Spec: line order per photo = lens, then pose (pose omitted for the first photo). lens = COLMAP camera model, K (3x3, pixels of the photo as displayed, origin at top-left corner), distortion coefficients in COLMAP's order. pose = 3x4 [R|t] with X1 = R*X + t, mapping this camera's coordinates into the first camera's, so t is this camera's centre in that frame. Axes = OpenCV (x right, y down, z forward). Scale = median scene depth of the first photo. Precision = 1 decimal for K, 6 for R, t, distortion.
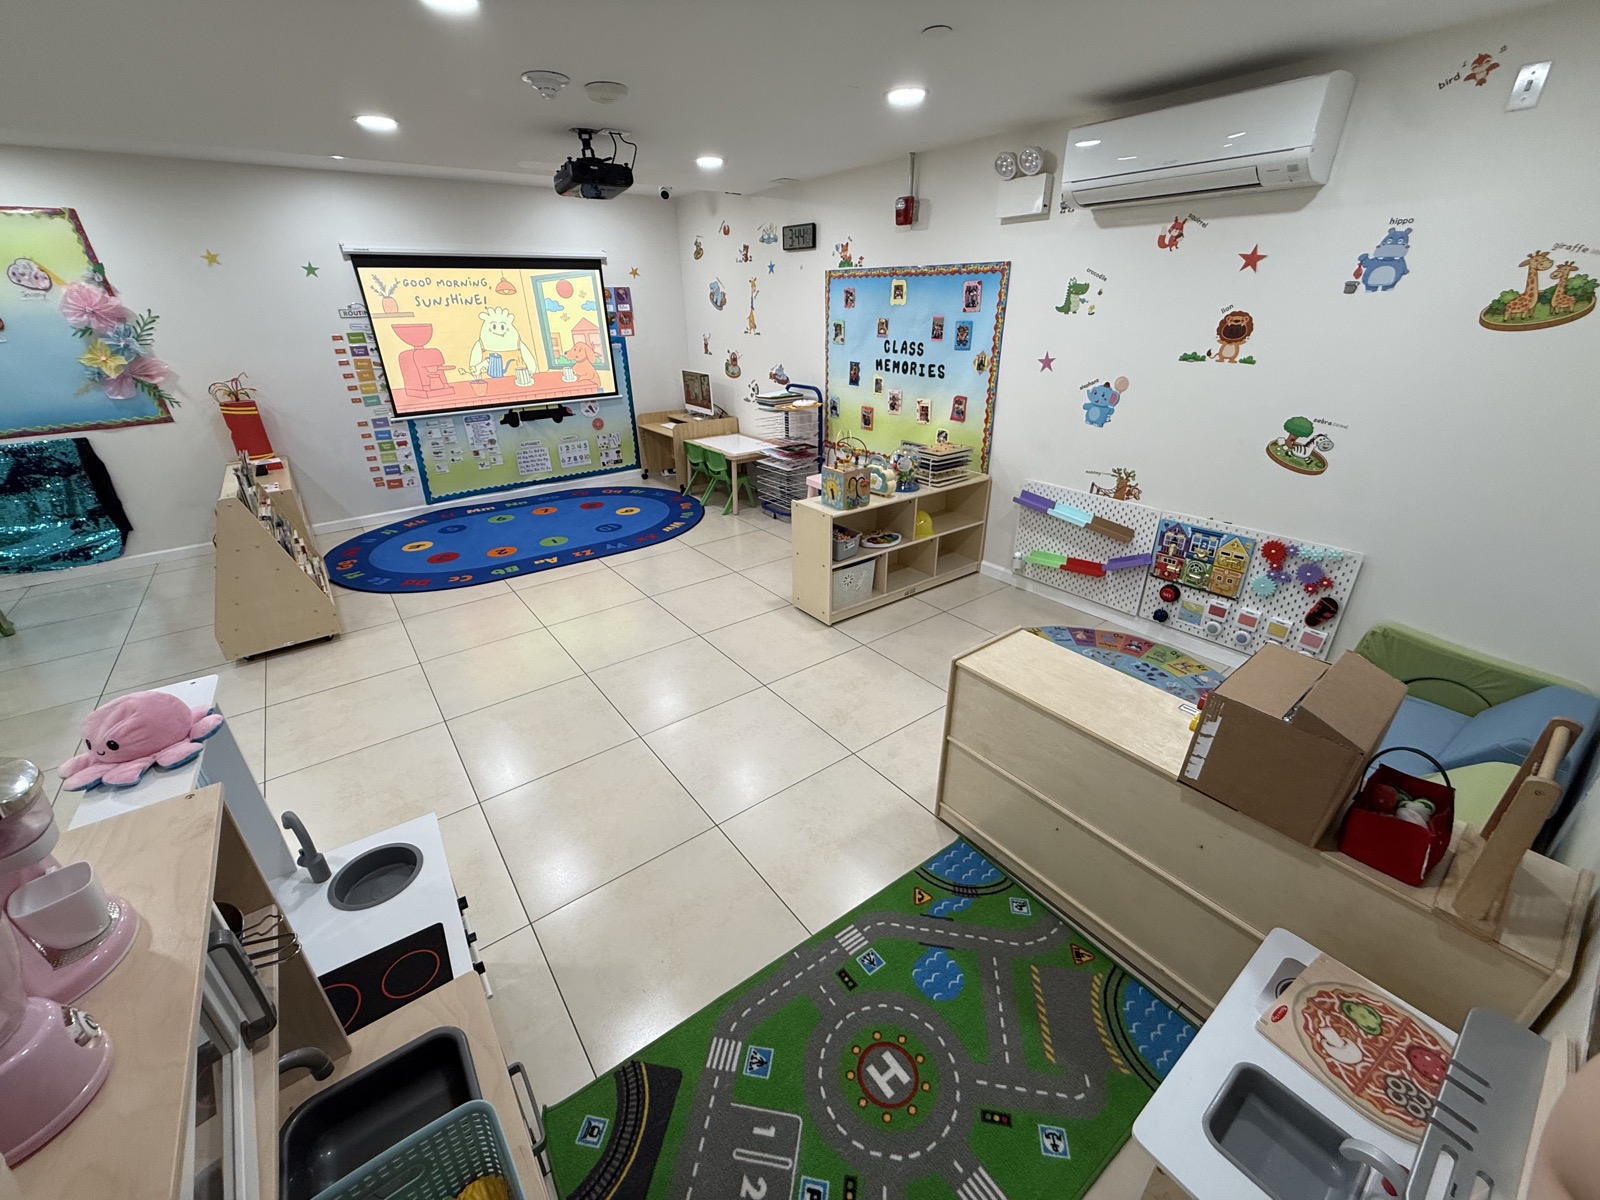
lens RADIAL K [[656.4, 0, 794.0], [0, 656.4, 616.9], [0, 0, 1]] dist [0.001826, 0.000188]
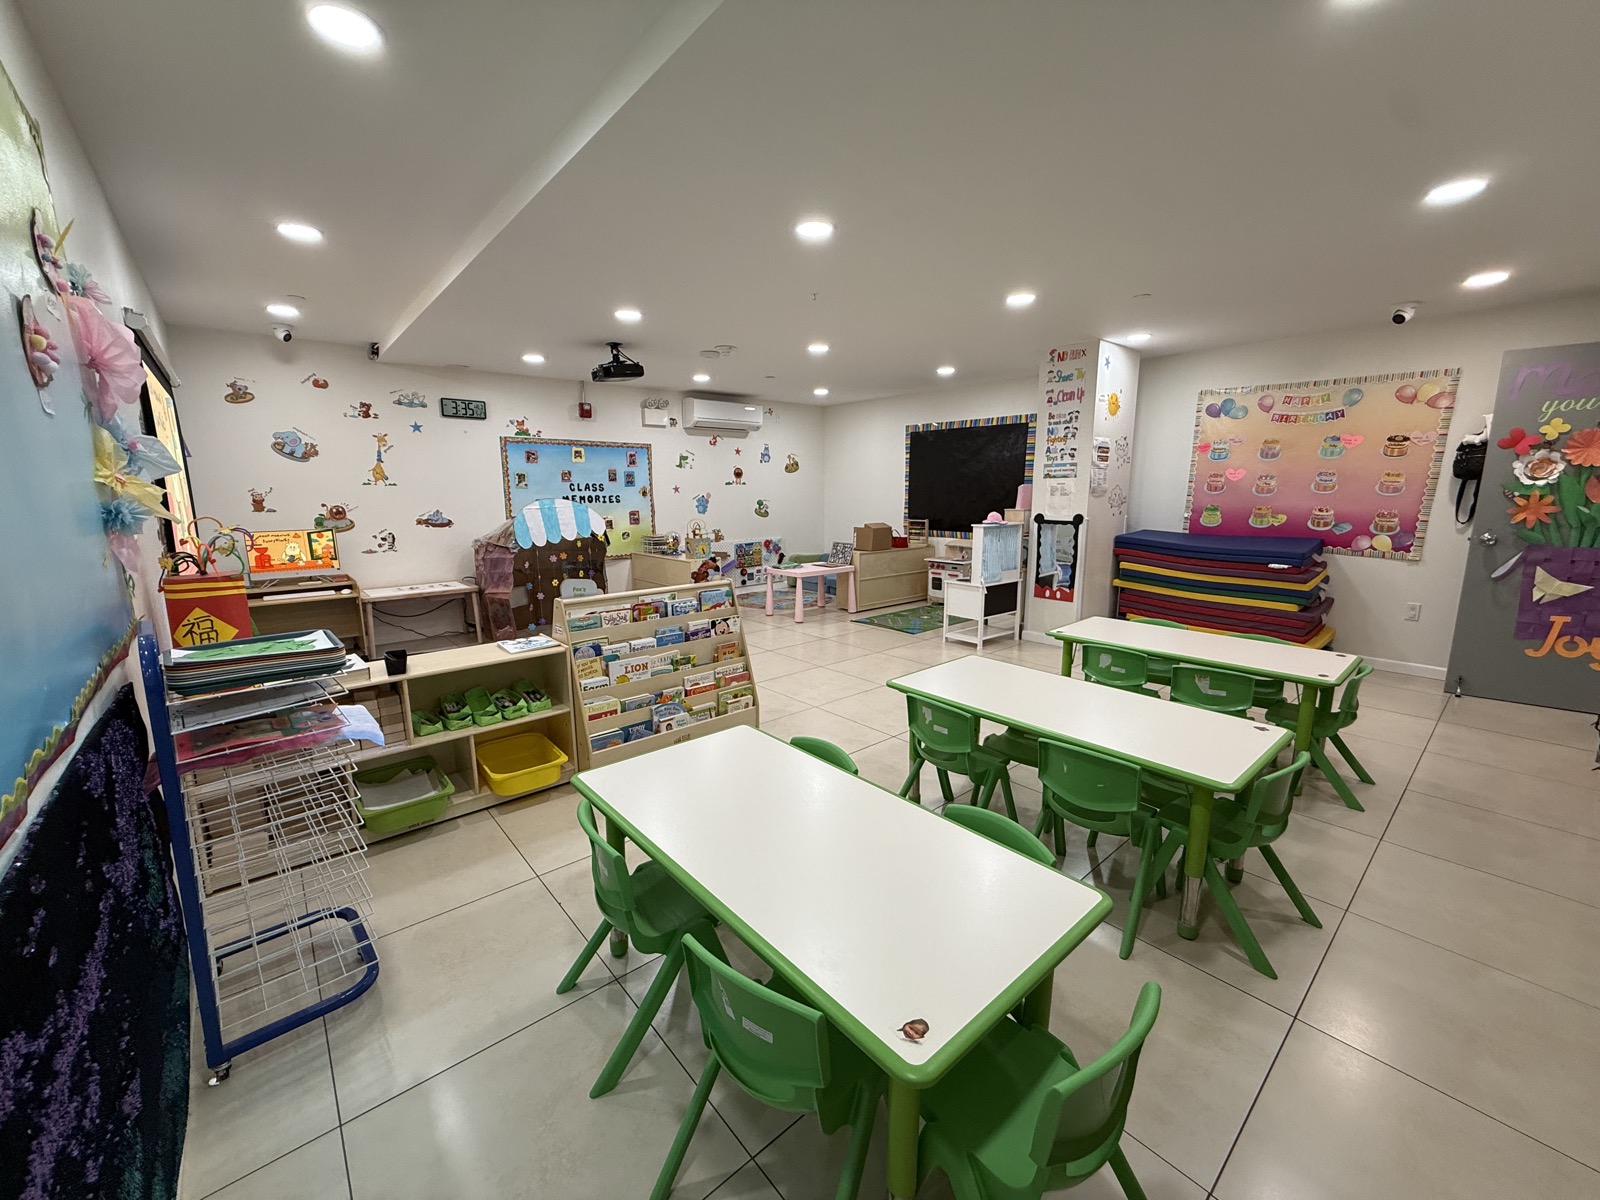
lens RADIAL K [[638.5, 0, 800.0], [0, 638.5, 600.0], [0, 0, 1]] dist [-0.000529, 0.000109]
pose [[-0.103386, -0.153891, 0.982664, -1.491947], [0.447324, 0.875214, 0.184127, -0.237179], [-0.888377, 0.458605, -0.021646, 0.734091]]
